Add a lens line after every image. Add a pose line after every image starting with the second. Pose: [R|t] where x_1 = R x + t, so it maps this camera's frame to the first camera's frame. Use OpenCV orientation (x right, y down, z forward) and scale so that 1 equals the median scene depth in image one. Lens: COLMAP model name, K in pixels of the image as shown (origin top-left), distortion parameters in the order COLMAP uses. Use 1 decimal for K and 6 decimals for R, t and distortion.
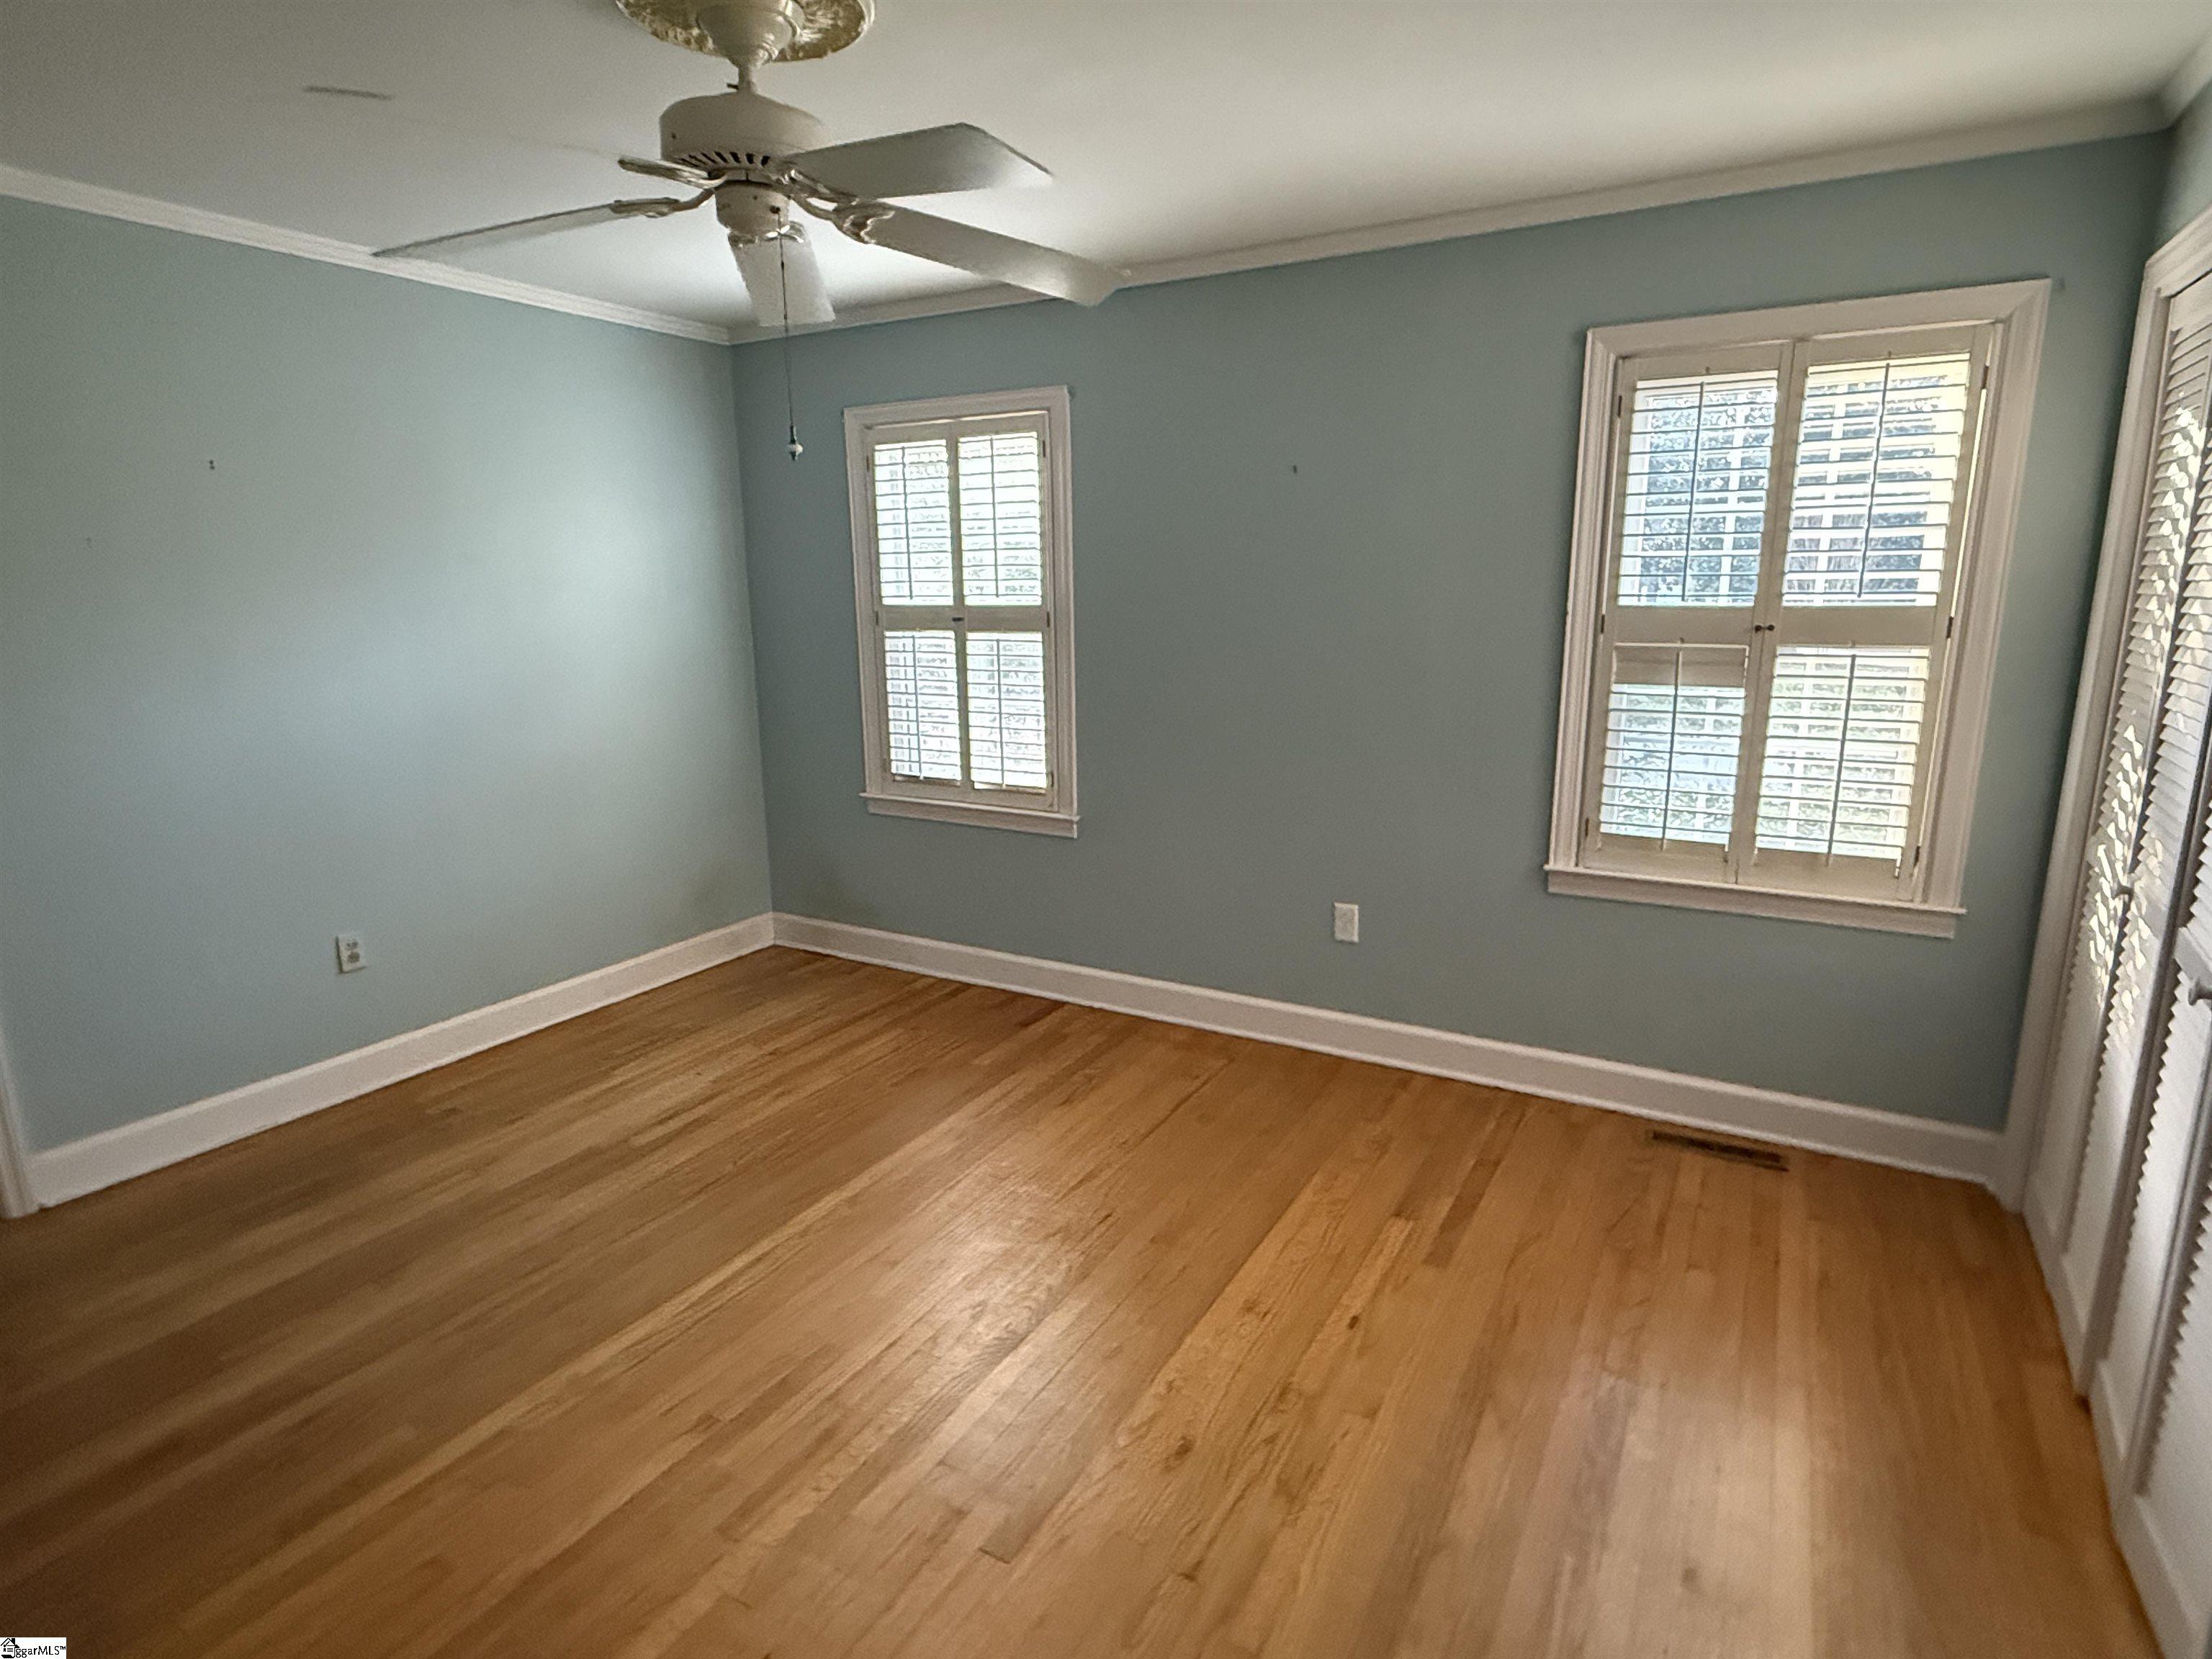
lens RADIAL K [[1169.6, 0, 1111.3], [0, 1169.6, 831.9], [0, 0, 1]] dist [-0.000194, 0.000193]
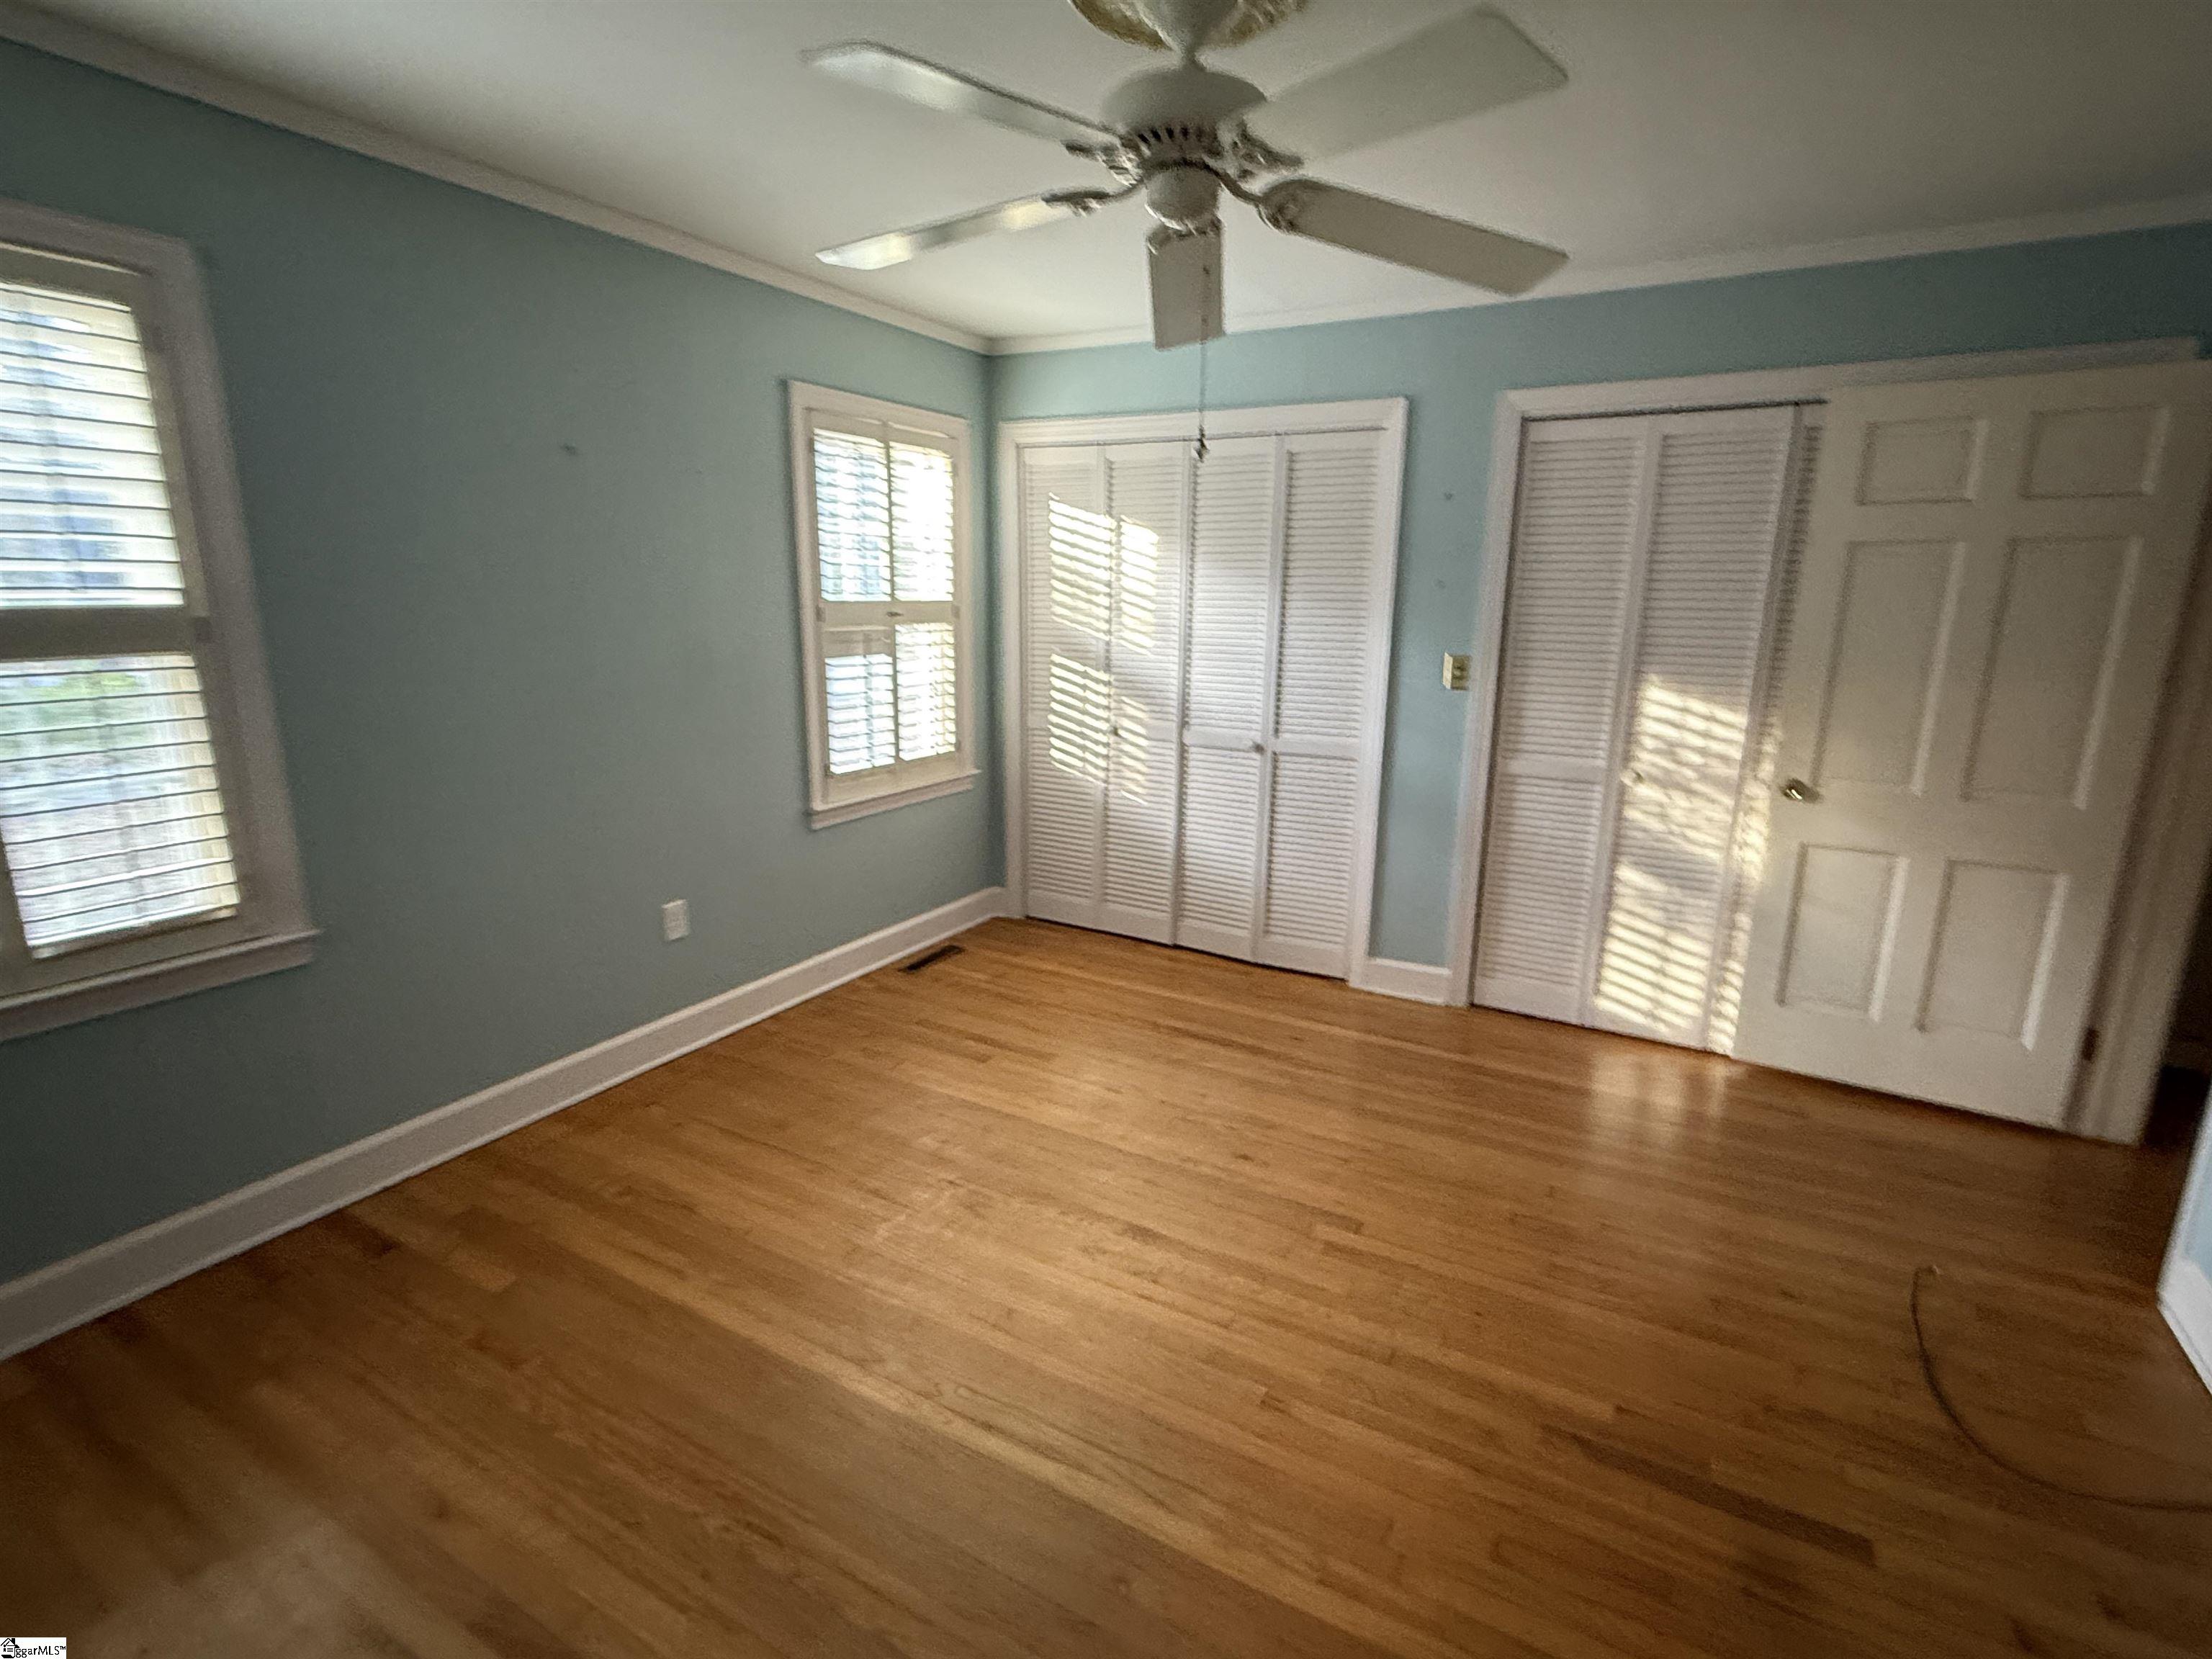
lens RADIAL K [[1053.6, 0, 1110.3], [0, 1053.6, 826.2], [0, 0, 1]] dist [-0.001650, 0.000026]
pose [[-0.009933, -0.214042, 0.976774, -0.768182], [0.197571, 0.957146, 0.211750, -0.134728], [-0.980238, 0.195085, 0.032781, 0.684156]]
